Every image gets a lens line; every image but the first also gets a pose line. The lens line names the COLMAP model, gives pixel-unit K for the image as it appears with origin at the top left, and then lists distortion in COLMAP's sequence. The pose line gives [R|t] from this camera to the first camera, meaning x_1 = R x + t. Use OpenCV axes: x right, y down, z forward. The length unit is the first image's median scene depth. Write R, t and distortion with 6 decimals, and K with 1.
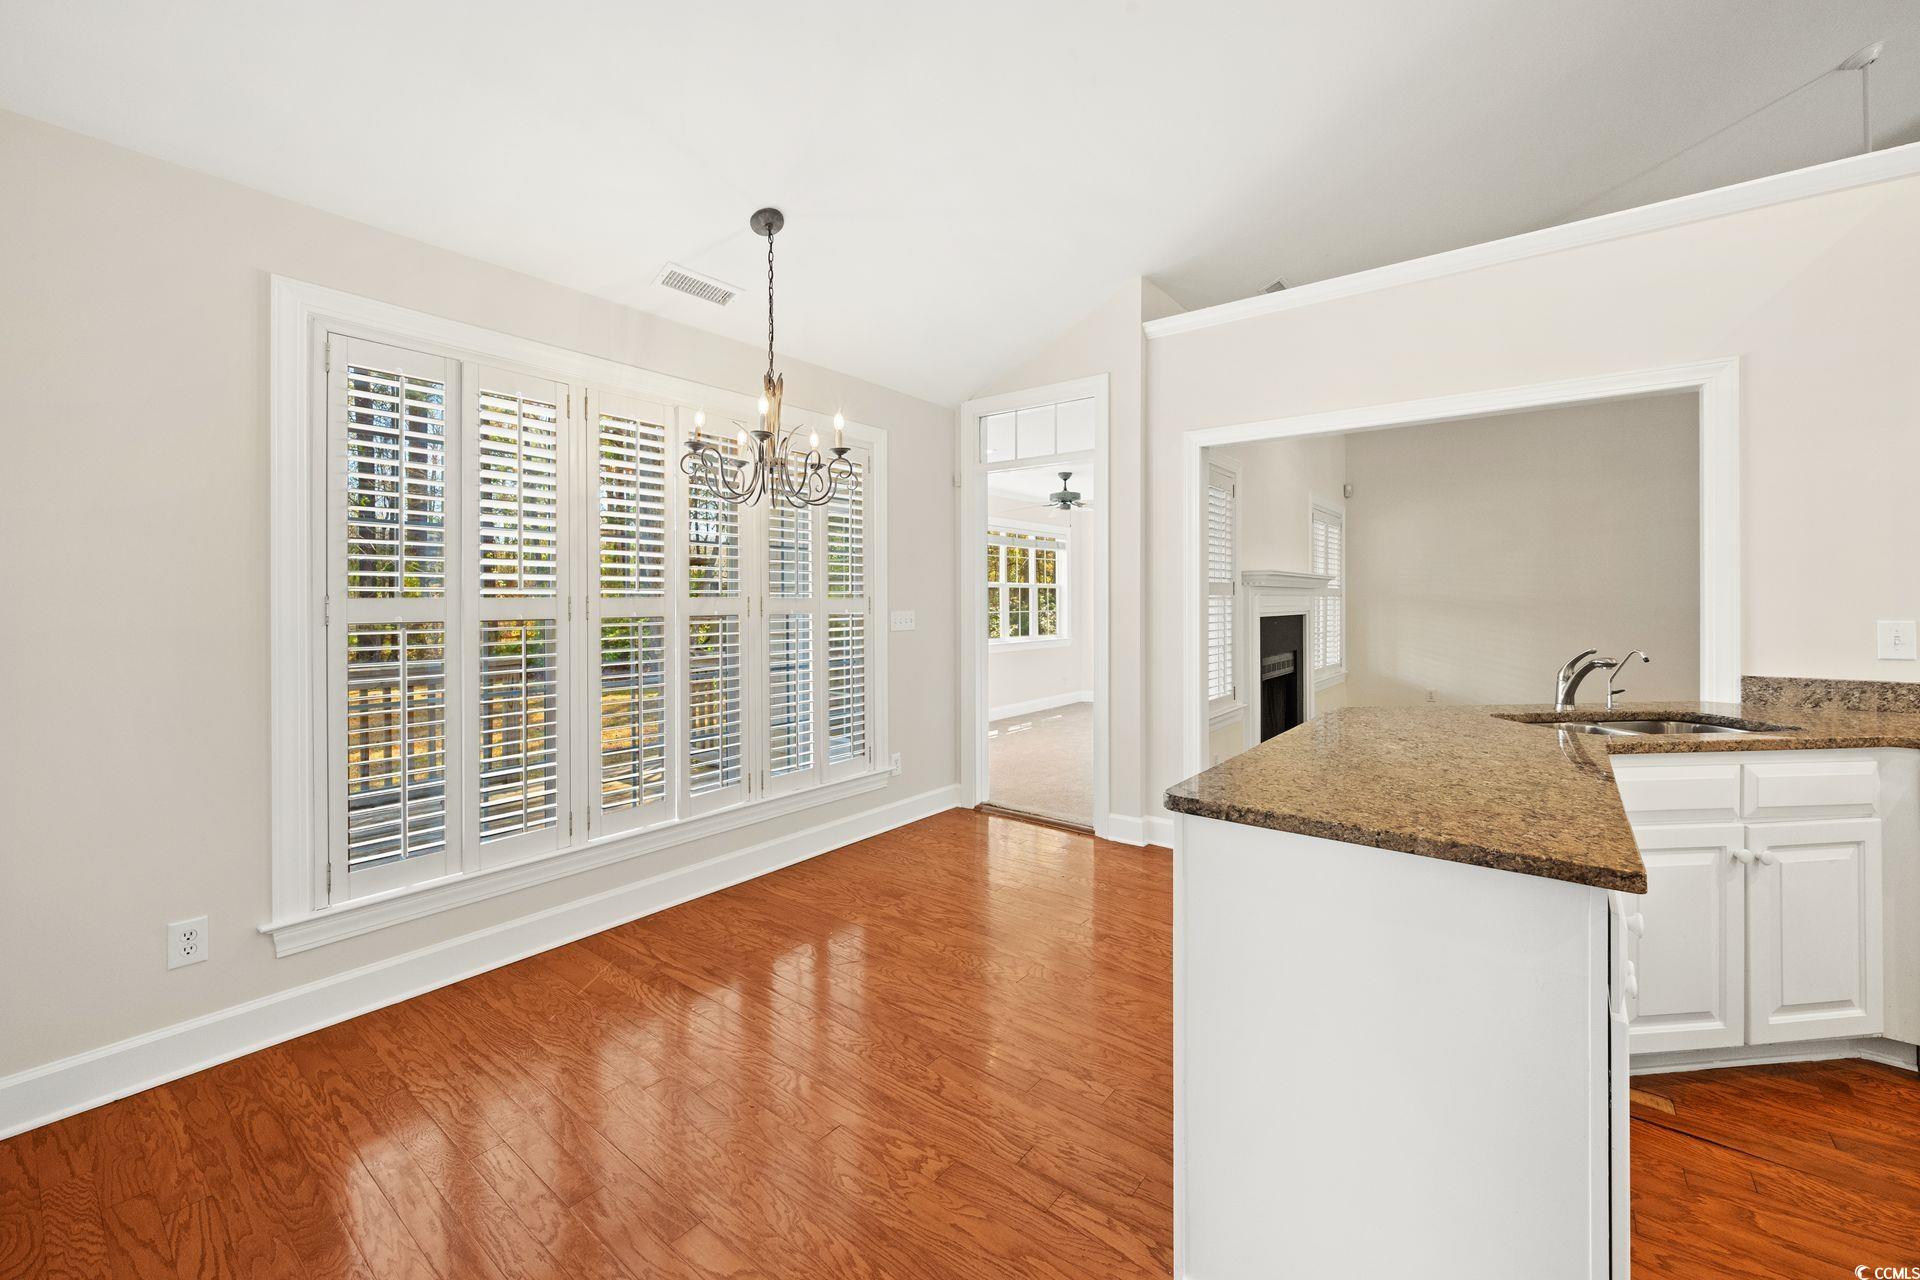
lens RADIAL K [[769.4, 0, 949.1], [0, 769.4, 601.4], [0, 0, 1]] dist [-0.001773, 0.000687]
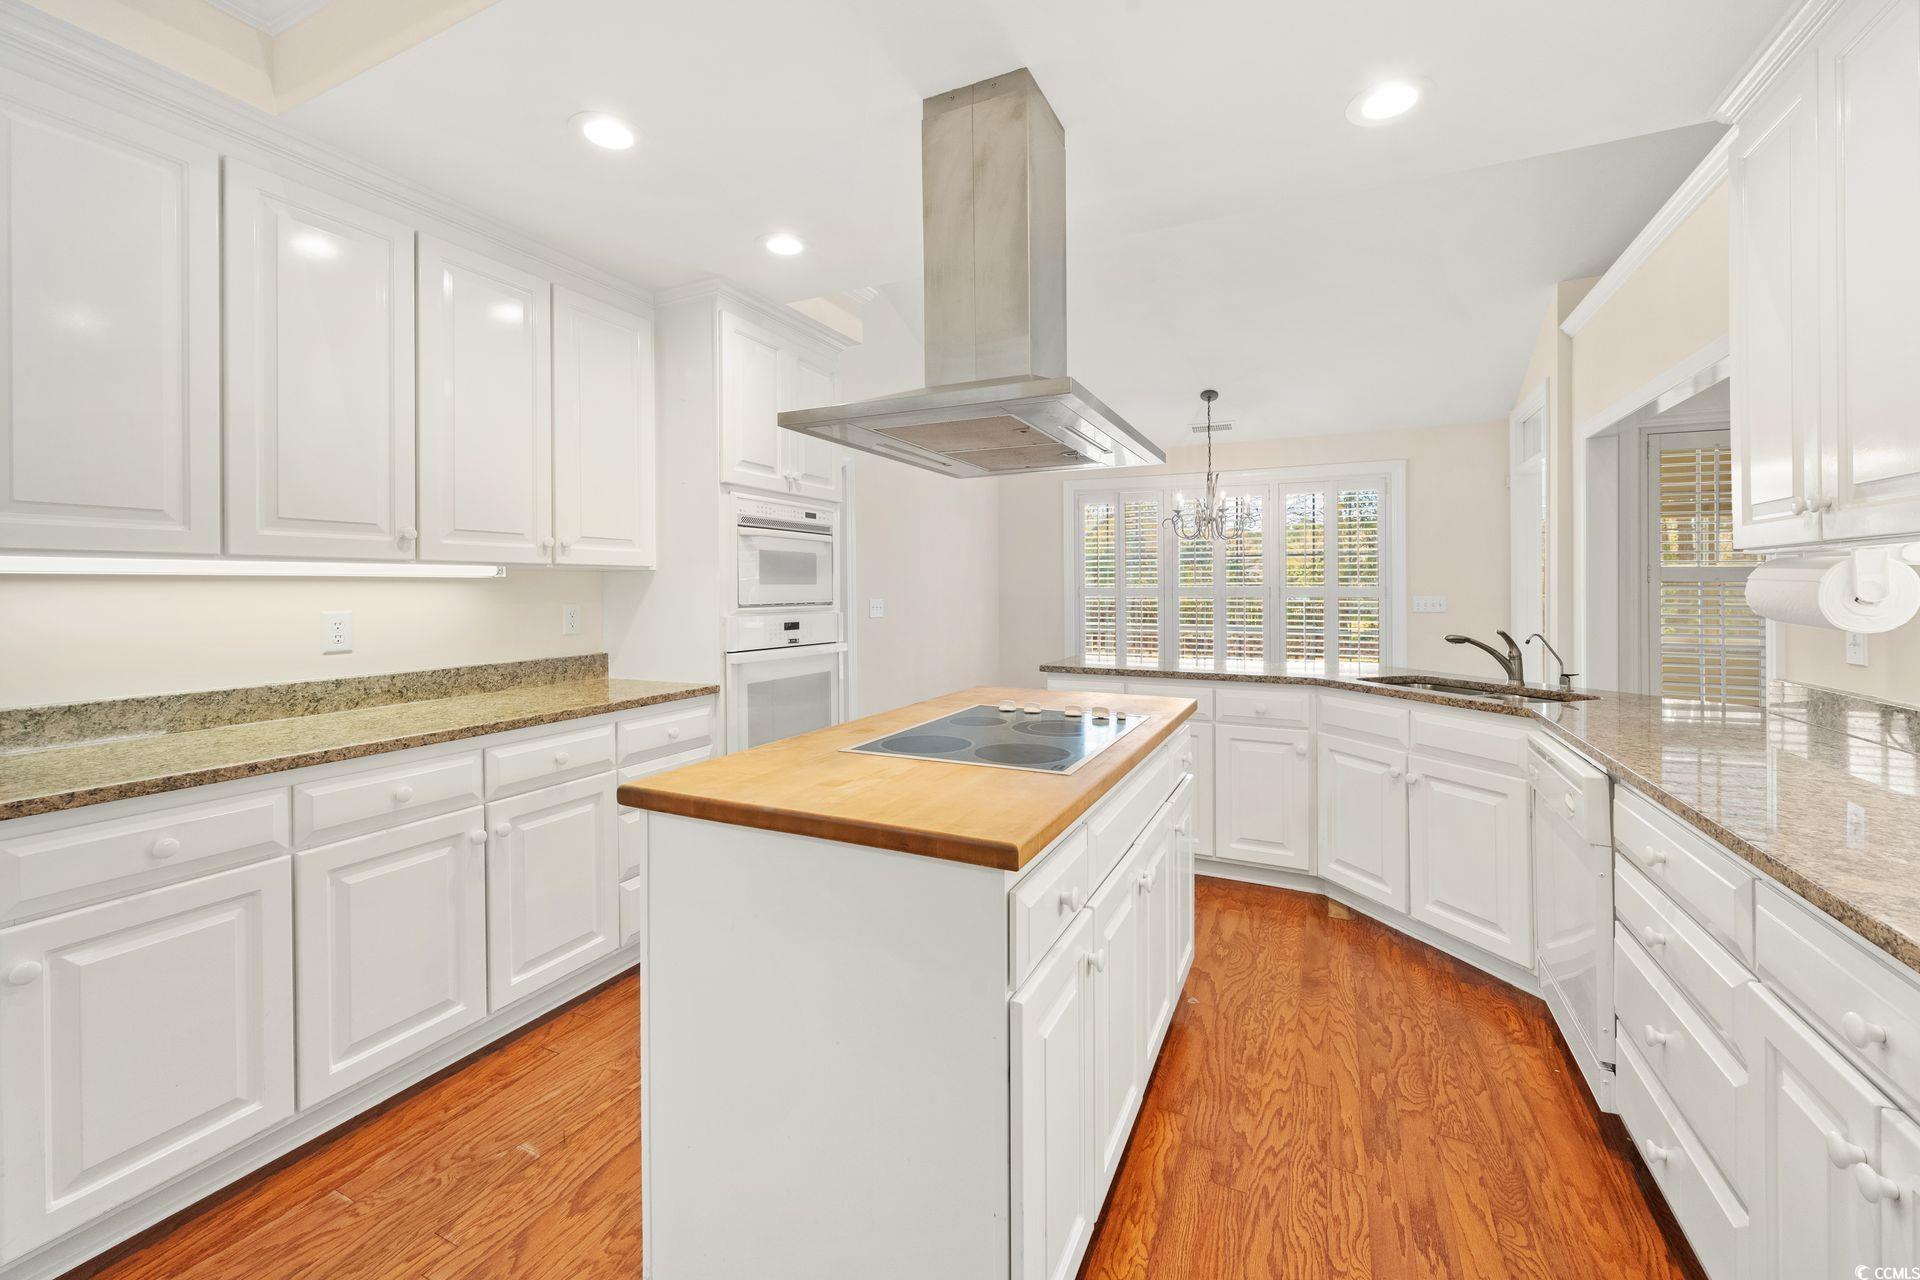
lens RADIAL K [[769.4, 0, 966.9], [0, 769.4, 586.9], [0, 0, 1]] dist [-0.001773, 0.000687]
pose [[0.231166, 0.000365, -0.972914, 1.904758], [0.002250, 0.999997, 0.000910, -0.003283], [0.972912, -0.002399, 0.231164, -0.060071]]
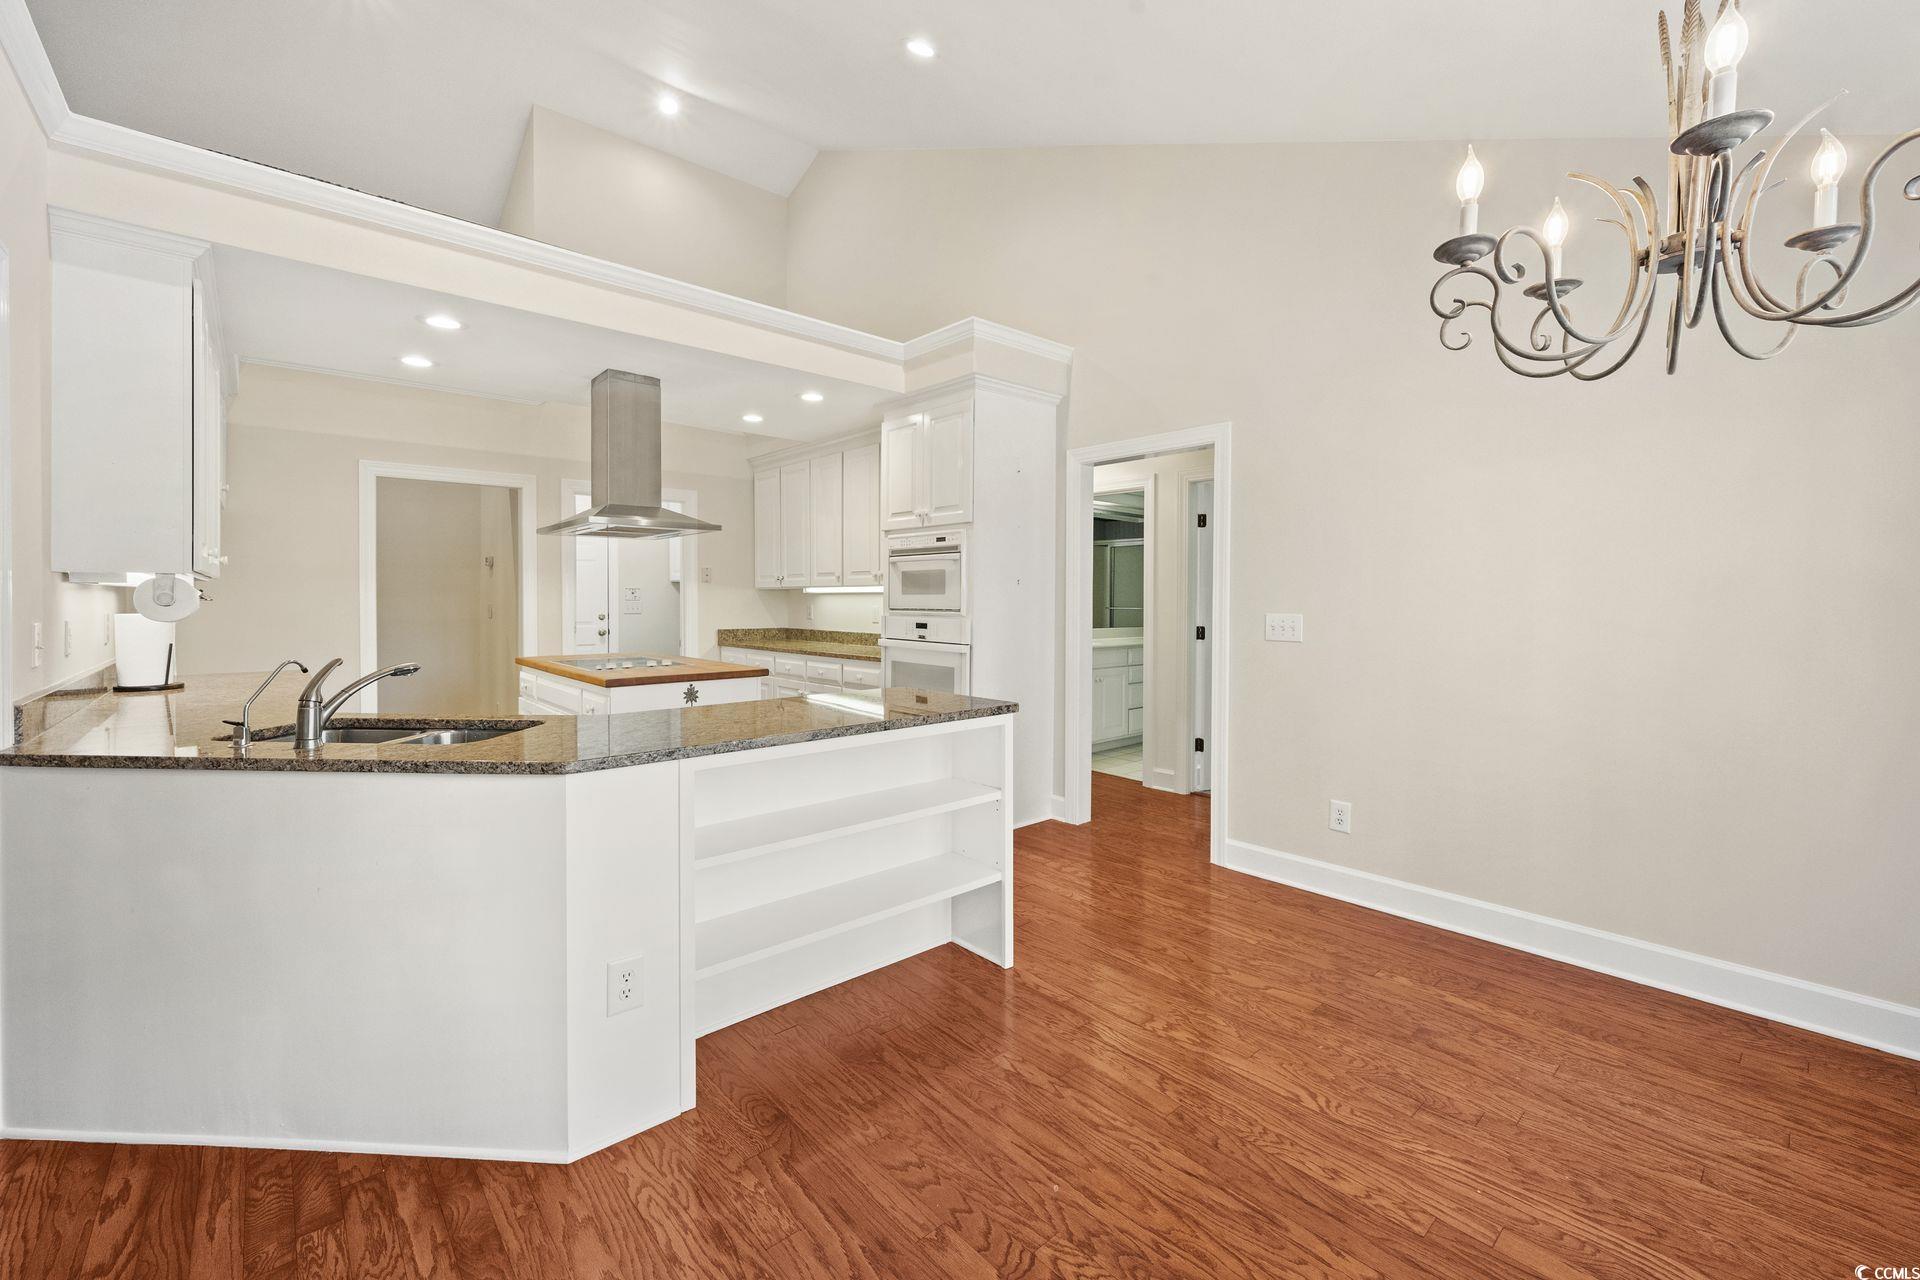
lens RADIAL K [[769.4, 0, 932.1], [0, 769.4, 607.8], [0, 0, 1]] dist [-0.001773, 0.000687]
pose [[-0.979452, -0.002949, 0.201654, 0.071099], [0.000083, 0.999887, 0.015027, -0.003483], [-0.201676, 0.014735, -0.979342, 1.777893]]
